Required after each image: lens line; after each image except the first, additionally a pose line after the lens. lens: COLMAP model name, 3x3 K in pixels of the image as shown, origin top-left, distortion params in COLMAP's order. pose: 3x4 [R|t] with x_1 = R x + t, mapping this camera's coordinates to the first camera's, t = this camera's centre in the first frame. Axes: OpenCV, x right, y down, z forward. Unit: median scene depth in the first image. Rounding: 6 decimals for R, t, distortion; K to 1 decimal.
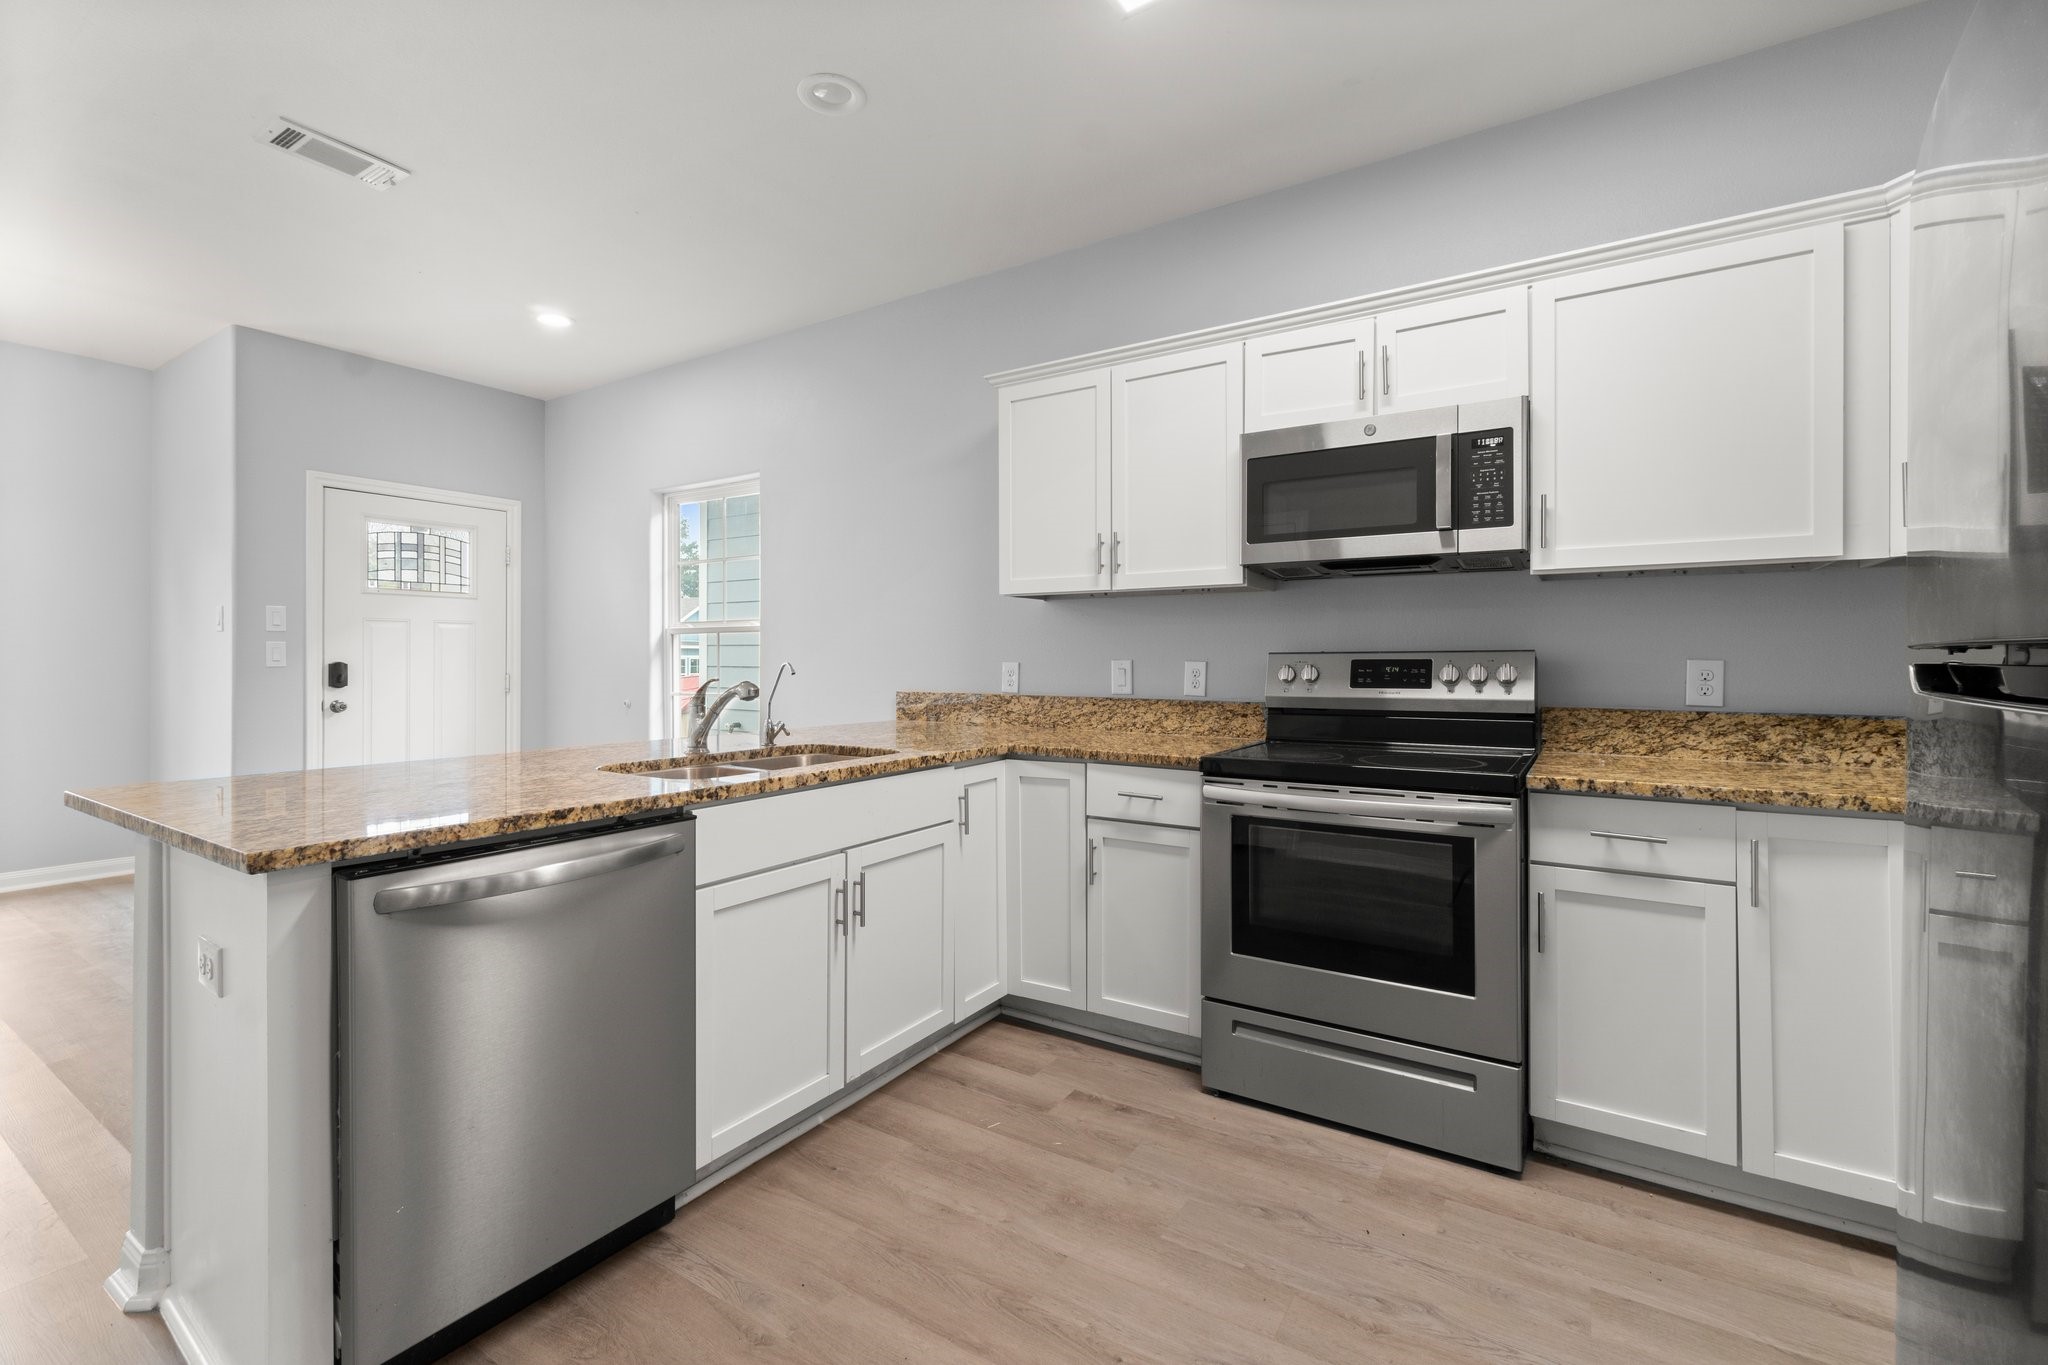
lens RADIAL K [[885.8, 0, 1031.9], [0, 885.8, 660.8], [0, 0, 1]] dist [-0.002407, 0.001022]
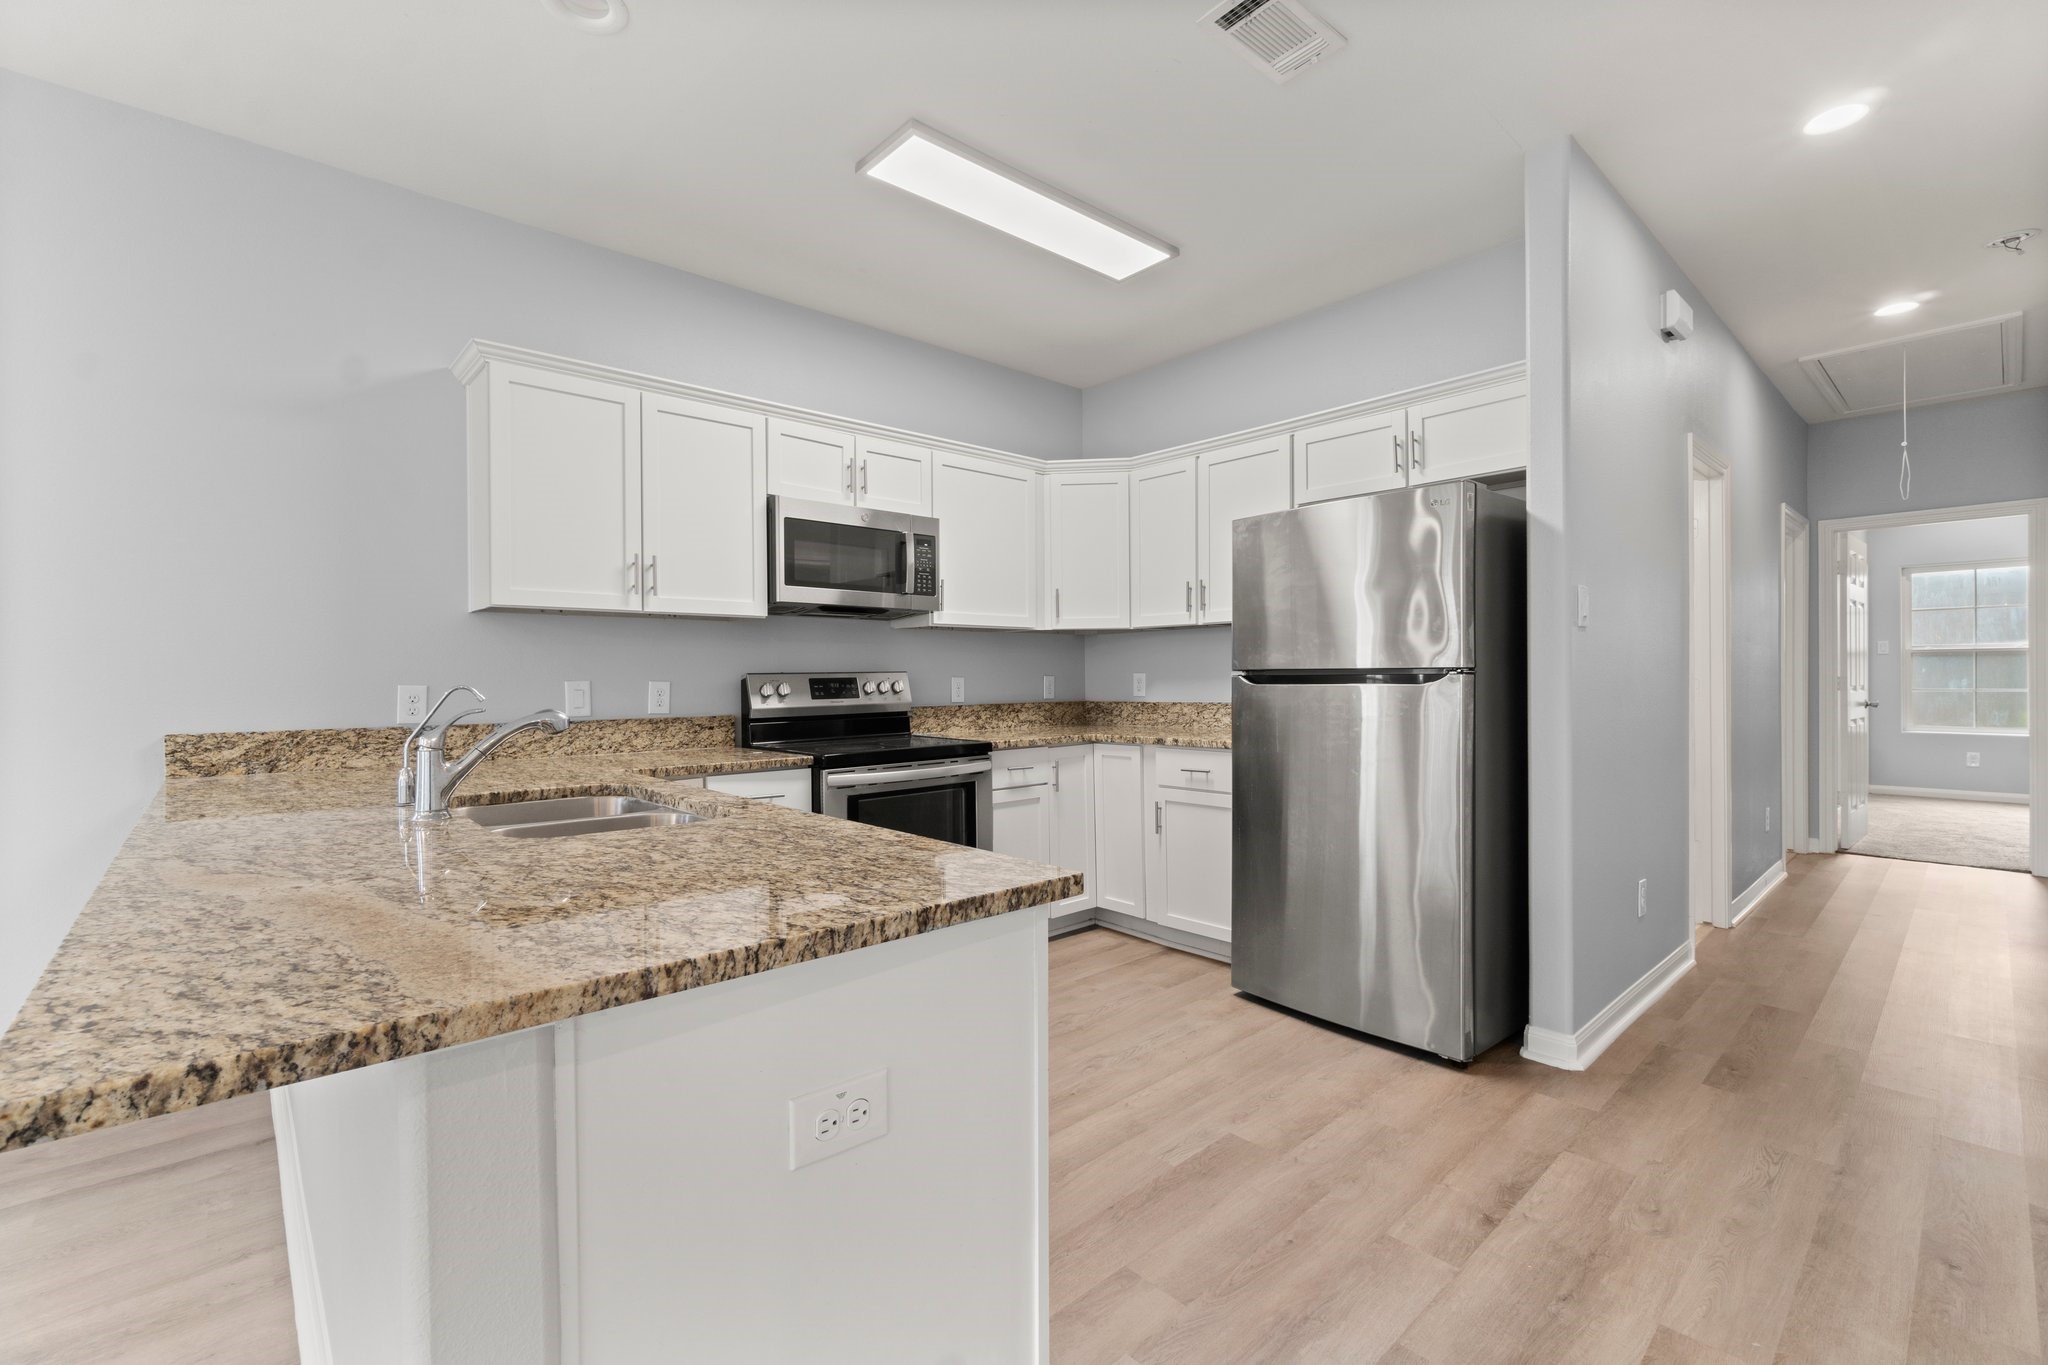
lens RADIAL K [[885.8, 0, 1007.9], [0, 885.8, 680.8], [0, 0, 1]] dist [-0.002407, 0.001022]
pose [[0.269178, -0.006426, 0.963069, -0.956358], [0.010888, 0.999934, 0.003629, 0.000967], [-0.963029, 0.009509, 0.269230, 0.404996]]
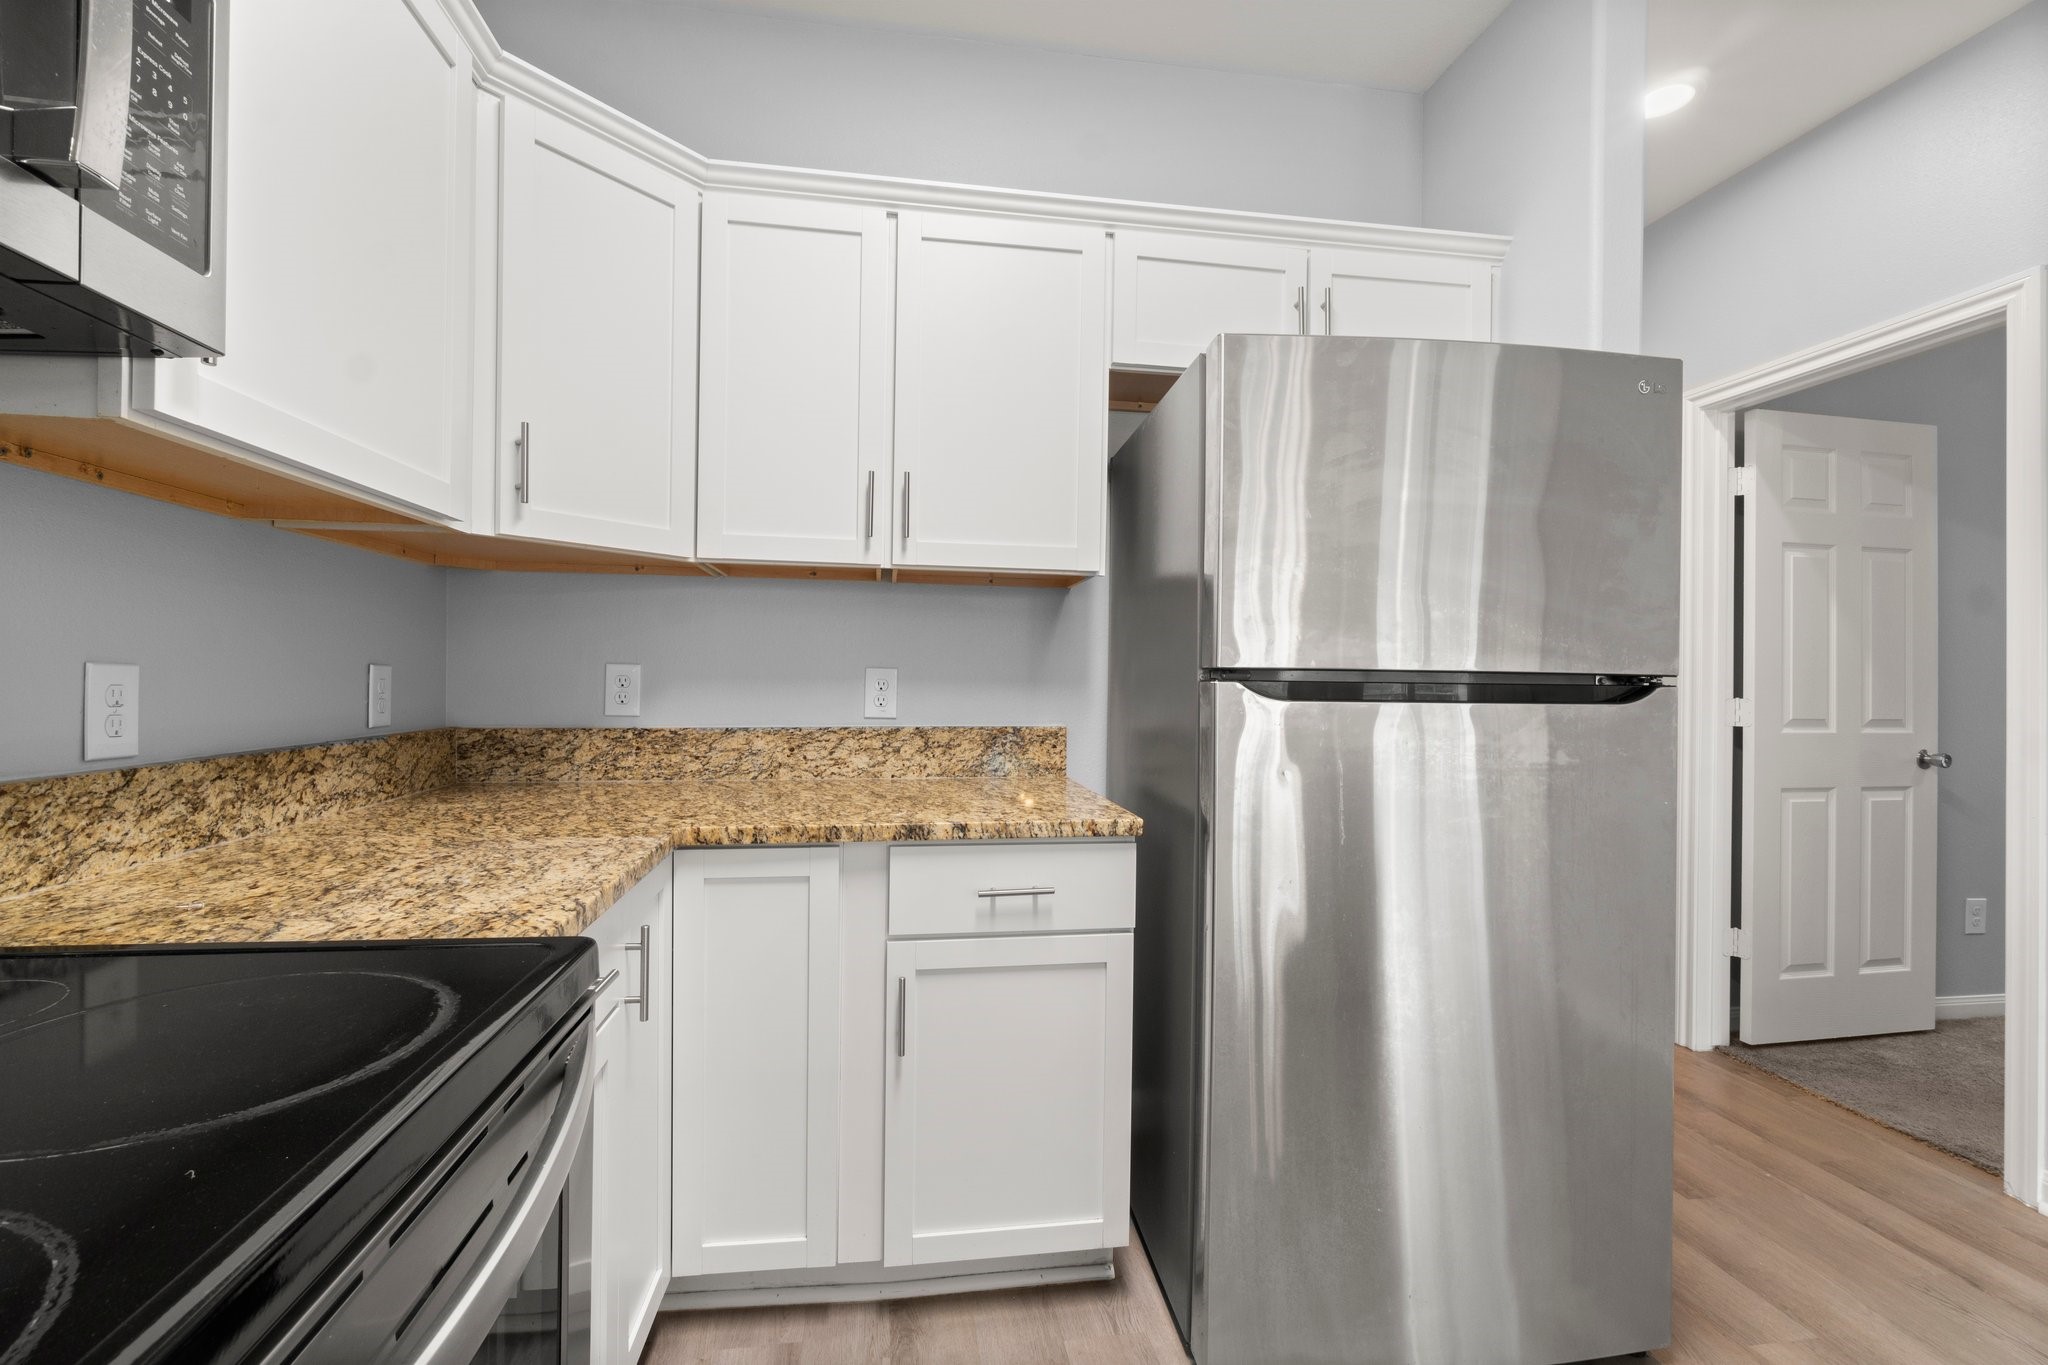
lens RADIAL K [[885.8, 0, 1014.0], [0, 885.8, 679.1], [0, 0, 1]] dist [-0.002407, 0.001022]
pose [[-0.660456, -0.011903, 0.750771, 0.068725], [-0.011566, 0.999917, 0.005678, -0.000646], [-0.750776, -0.004934, -0.660539, 0.938136]]
